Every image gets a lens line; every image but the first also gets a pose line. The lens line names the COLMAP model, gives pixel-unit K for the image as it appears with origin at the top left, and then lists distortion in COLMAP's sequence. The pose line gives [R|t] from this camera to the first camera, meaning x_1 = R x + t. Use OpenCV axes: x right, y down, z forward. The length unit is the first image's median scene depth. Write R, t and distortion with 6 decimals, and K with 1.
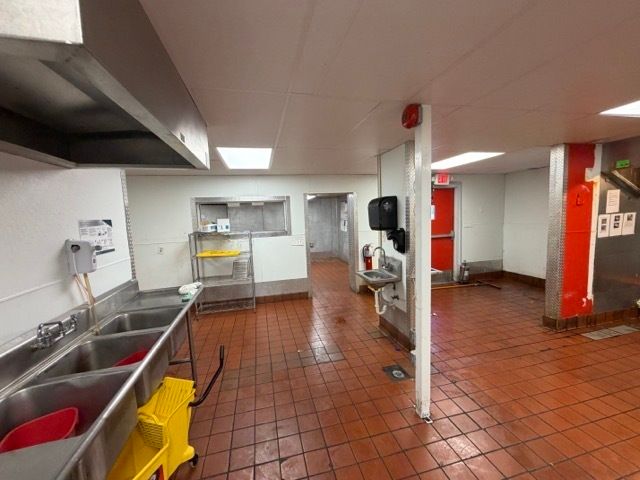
lens RADIAL K [[256.0, 0, 318.9], [0, 256.0, 239.8], [0, 0, 1]] dist [0.000123, 0.000439]
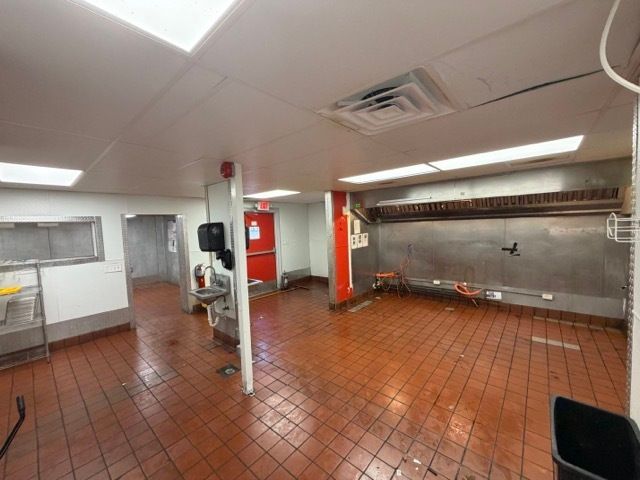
lens RADIAL K [[256.0, 0, 319.0], [0, 256.0, 239.7], [0, 0, 1]] dist [0.000123, 0.000439]
pose [[0.814082, -0.025917, 0.580171, -0.024244], [0.062171, 0.997152, -0.042692, -0.010616], [-0.577412, 0.070824, 0.813375, -0.201637]]
